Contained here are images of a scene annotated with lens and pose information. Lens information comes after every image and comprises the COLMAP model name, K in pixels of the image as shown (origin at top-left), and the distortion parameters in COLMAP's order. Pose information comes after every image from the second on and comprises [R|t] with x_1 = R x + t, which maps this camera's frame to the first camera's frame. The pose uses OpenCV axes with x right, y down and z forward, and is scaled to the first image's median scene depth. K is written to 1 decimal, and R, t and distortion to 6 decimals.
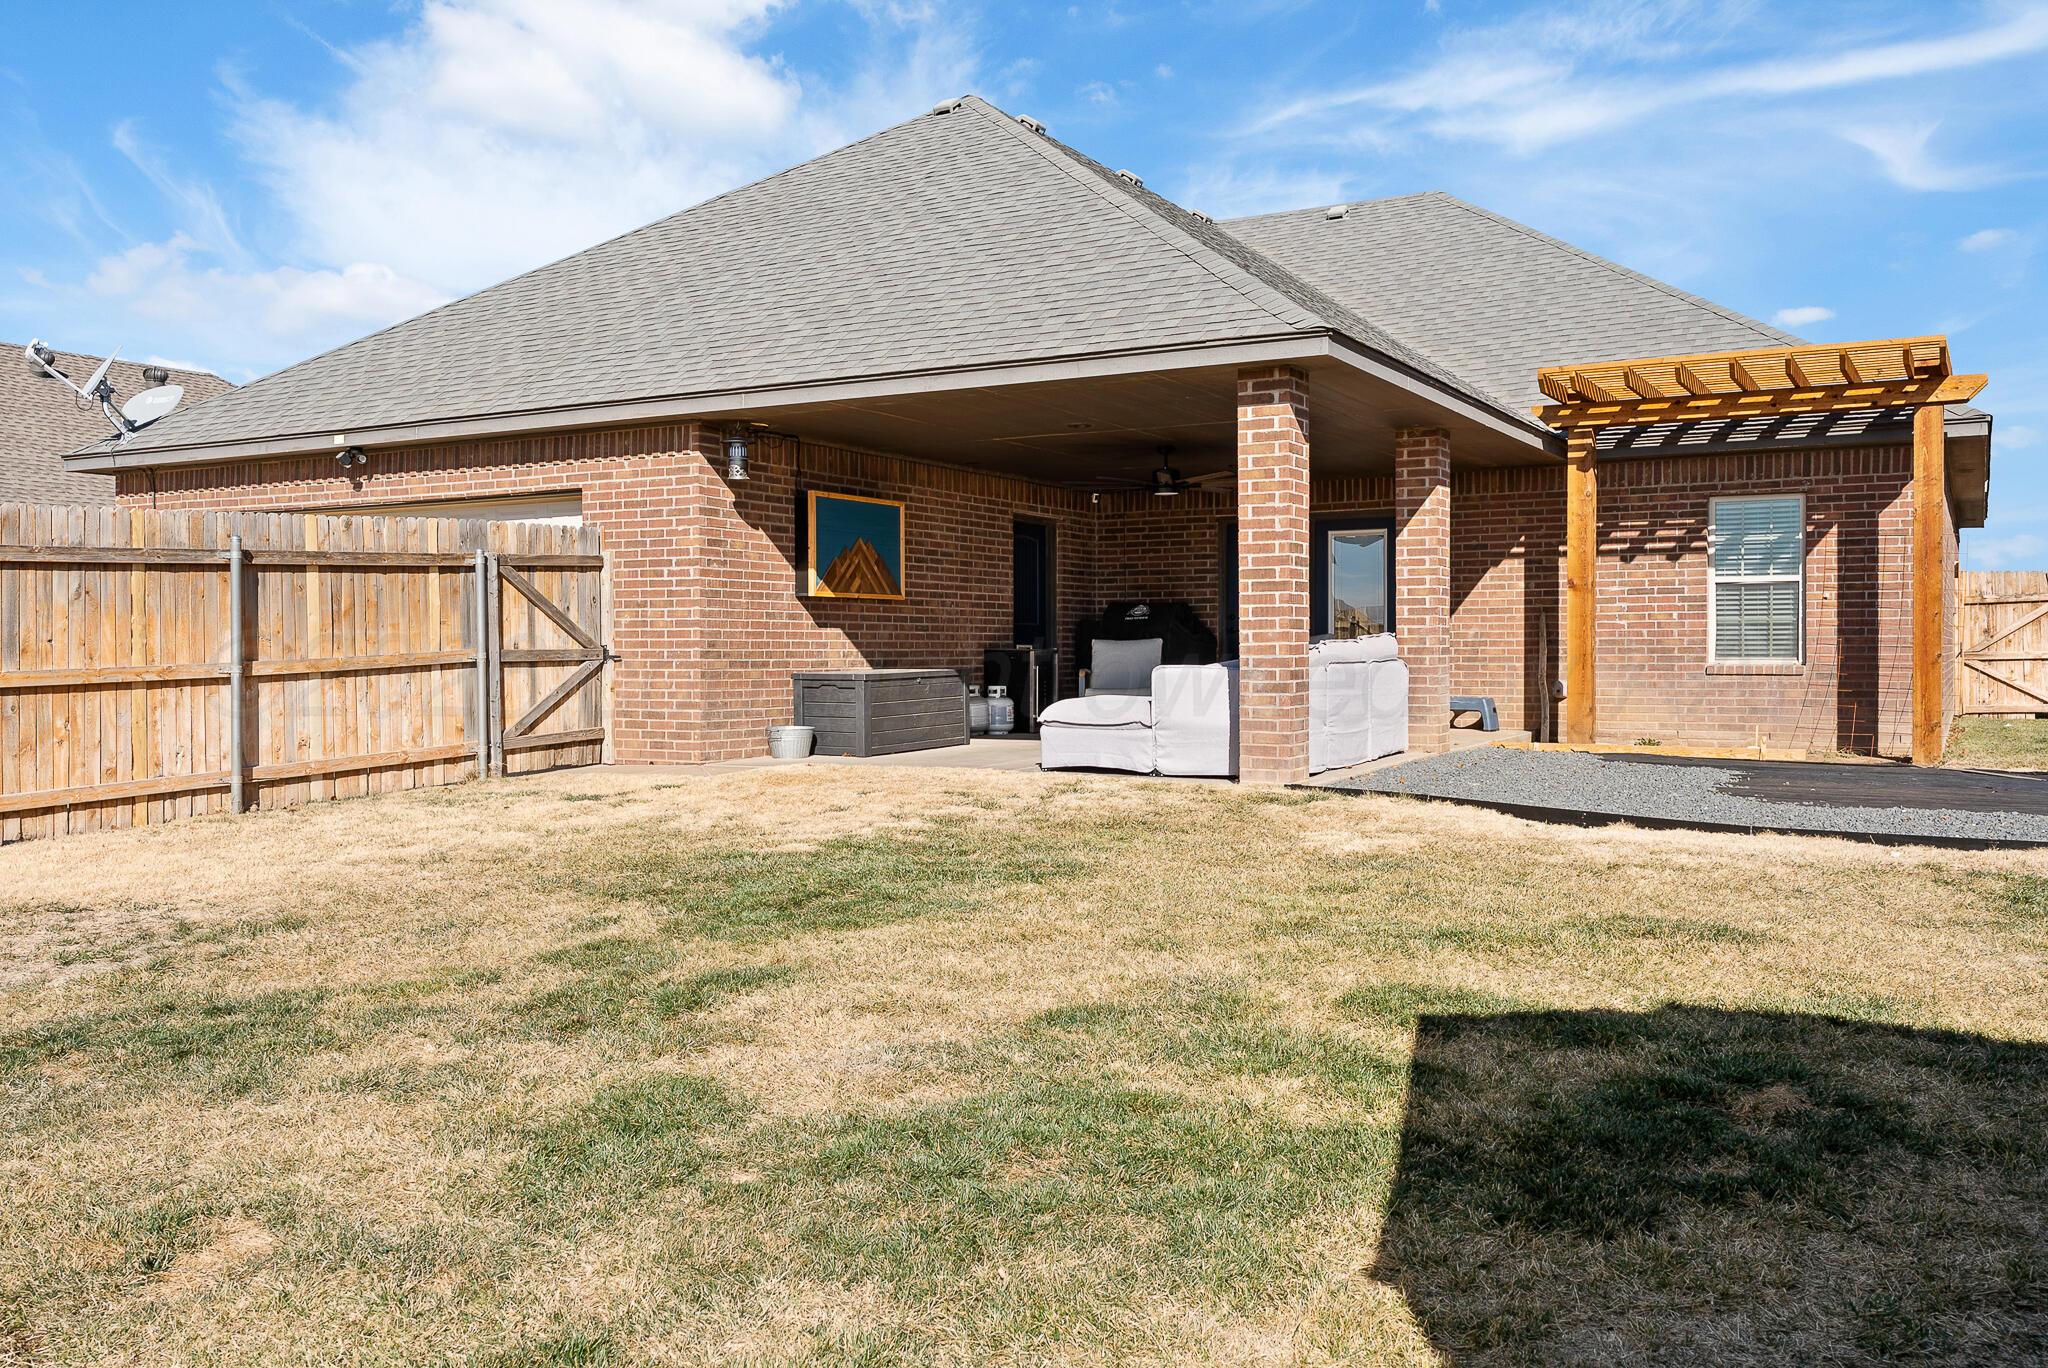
lens RADIAL K [[1639.2, 0, 1024.0], [0, 1639.2, 684.0], [0, 0, 1]] dist [0.004395, 0.002718]
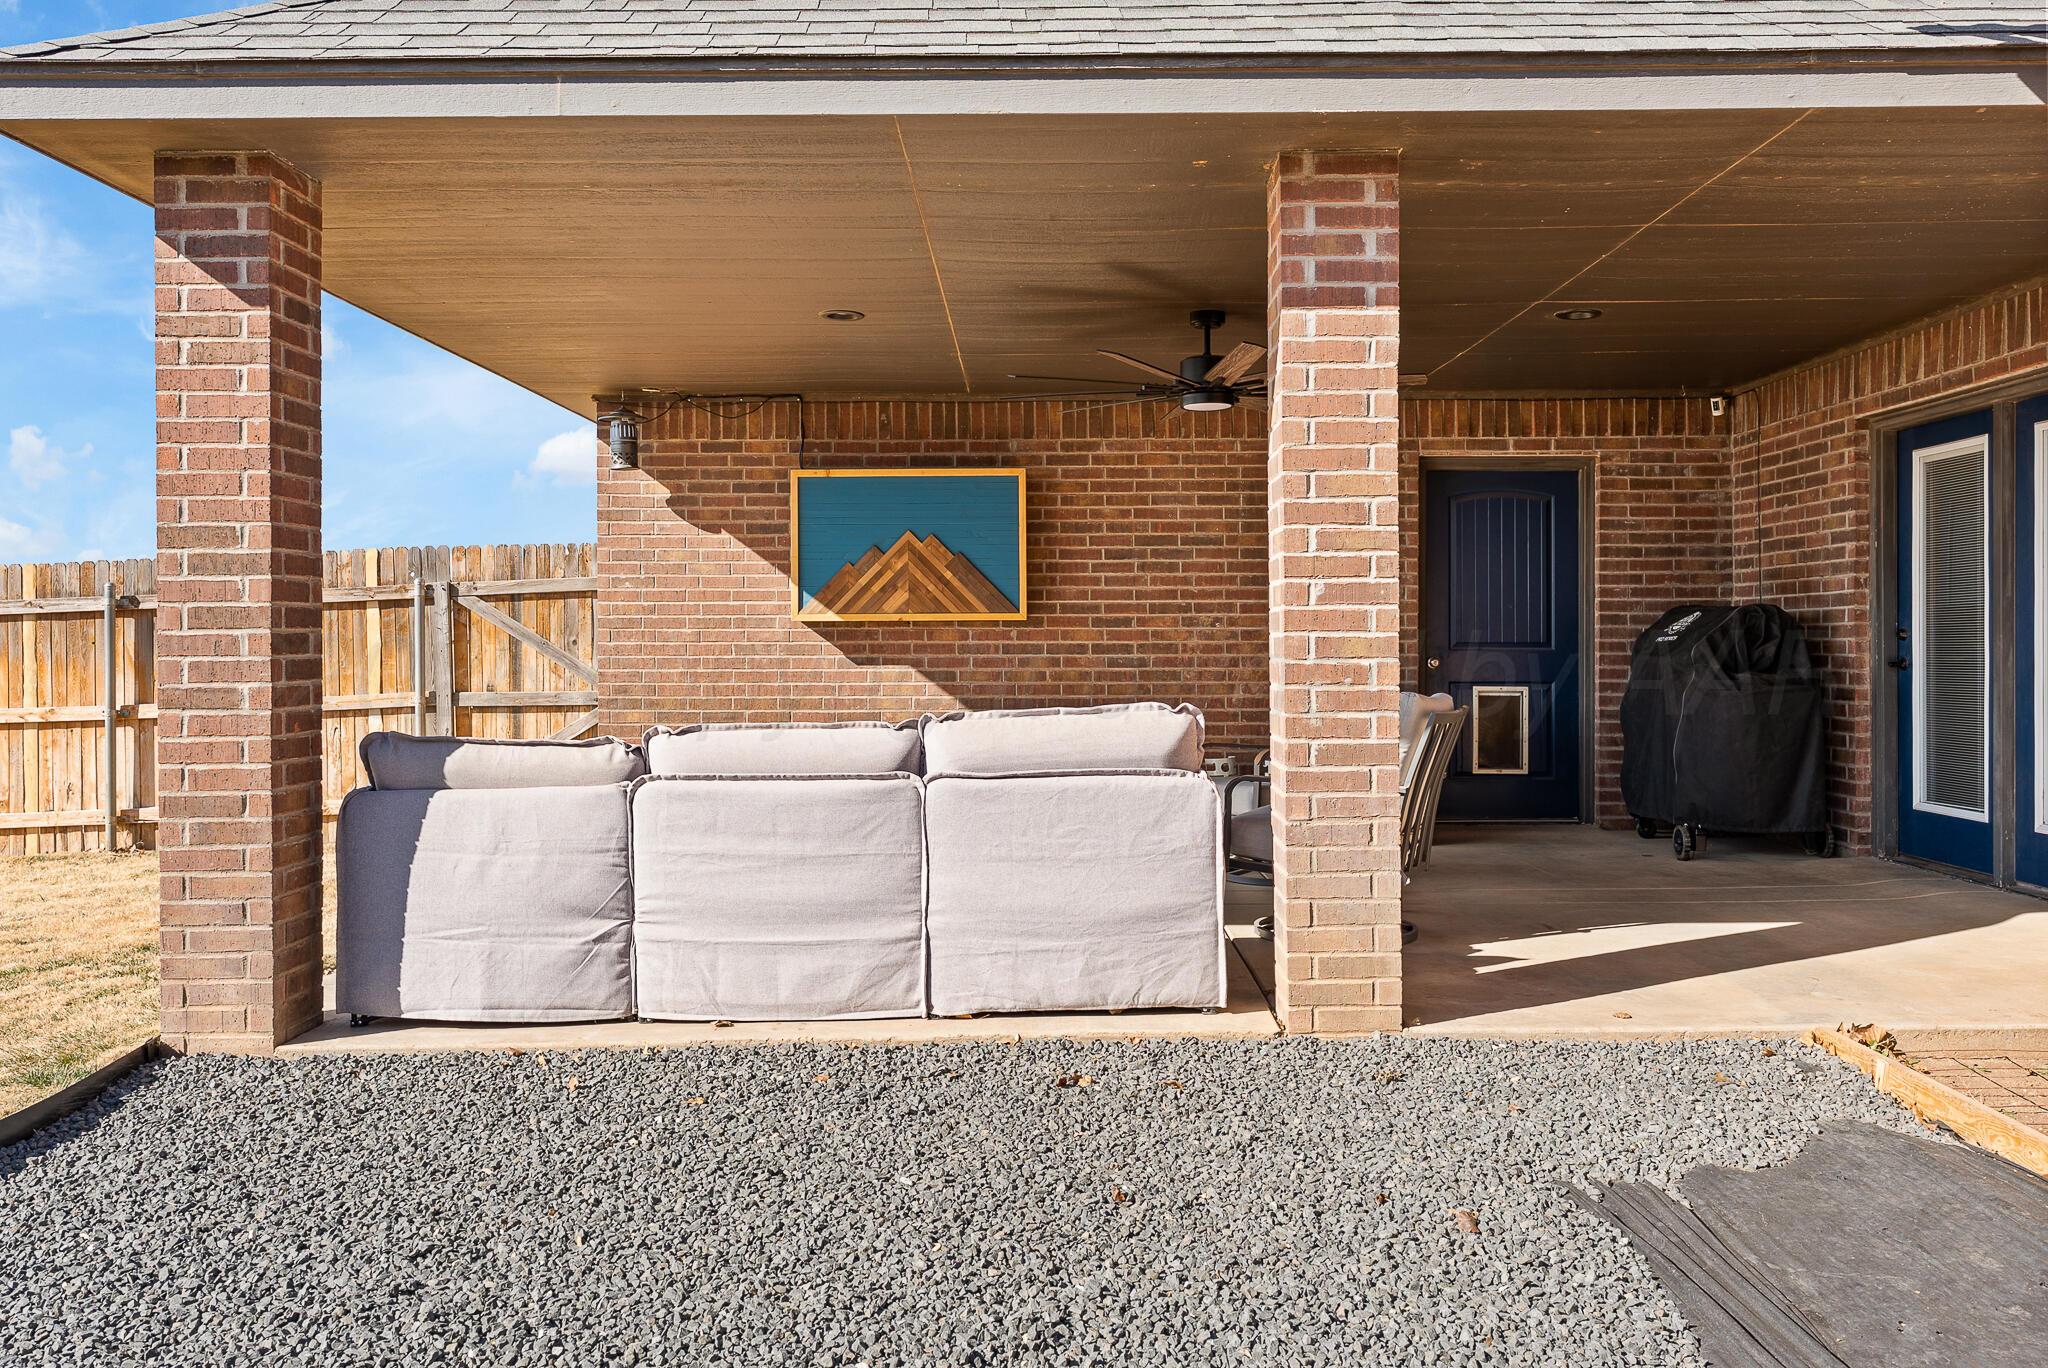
lens RADIAL K [[1639.2, 0, 1024.0], [0, 1639.2, 684.0], [0, 0, 1]] dist [0.004395, 0.002718]
pose [[0.501208, 0.018676, -0.865125, 0.544031], [-0.017320, 0.999783, 0.011549, -0.038030], [0.865154, 0.009195, 0.501423, 0.761625]]
